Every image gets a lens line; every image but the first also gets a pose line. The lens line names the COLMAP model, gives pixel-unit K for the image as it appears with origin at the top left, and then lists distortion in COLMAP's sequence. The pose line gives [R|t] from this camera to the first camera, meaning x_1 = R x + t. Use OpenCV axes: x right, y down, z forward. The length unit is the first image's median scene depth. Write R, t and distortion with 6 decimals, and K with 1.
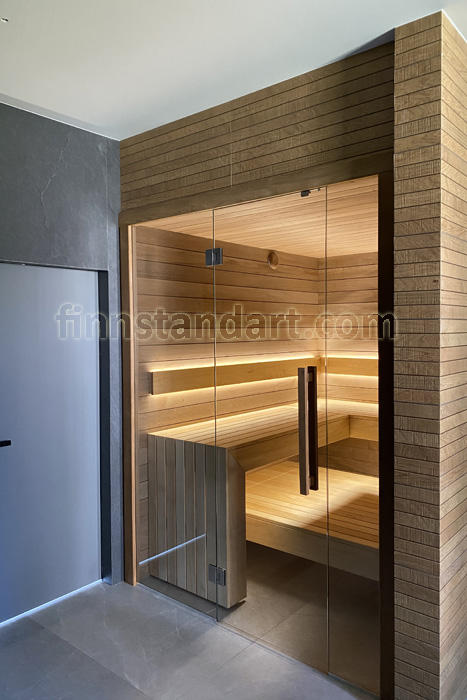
lens RADIAL K [[530.9, 0, 234.2], [0, 530.9, 348.8], [0, 0, 1]] dist [0.012831, 0.005155]
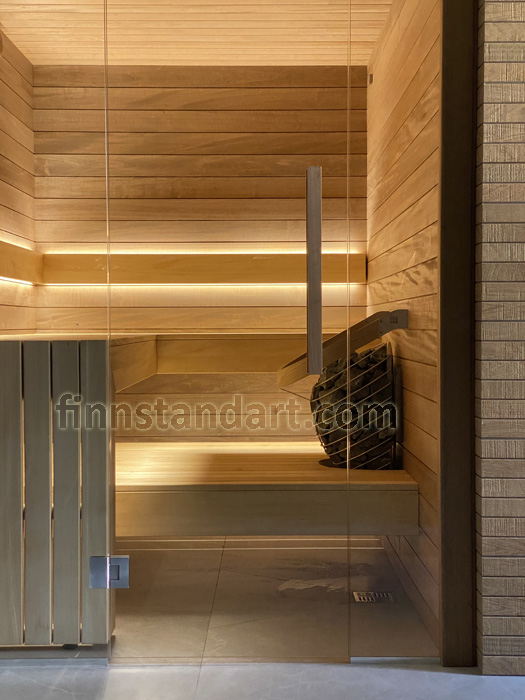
lens RADIAL K [[1044.5, 0, 263.2], [0, 1044.5, 349.5], [0, 0, 1]] dist [0.106445, 0.000000]
pose [[0.770415, -0.004668, 0.637525, -0.805181], [0.015553, 0.999813, -0.011473, 0.305870], [-0.637353, 0.018755, 0.770344, 0.130404]]
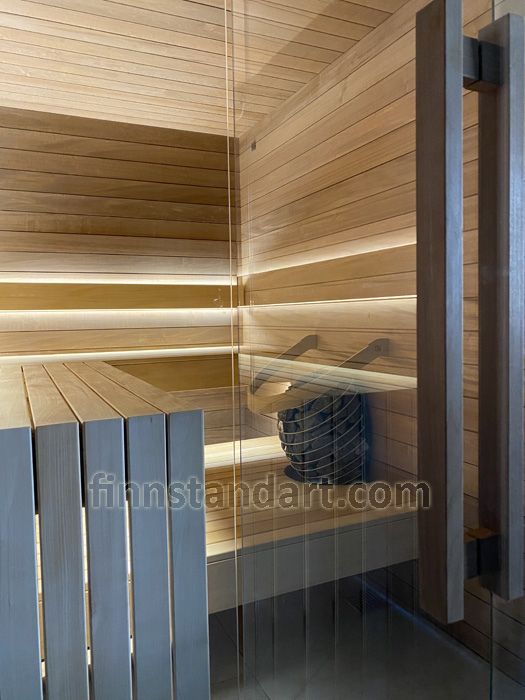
lens RADIAL K [[541.8, 0, 261.9], [0, 541.8, 349.5], [0, 0, 1]] dist [-0.017104, -0.005015]
pose [[0.425961, -0.050901, 0.903309, -0.500721], [0.040287, 0.998493, 0.037267, 0.188277], [-0.903844, 0.020517, 0.427369, 1.147248]]
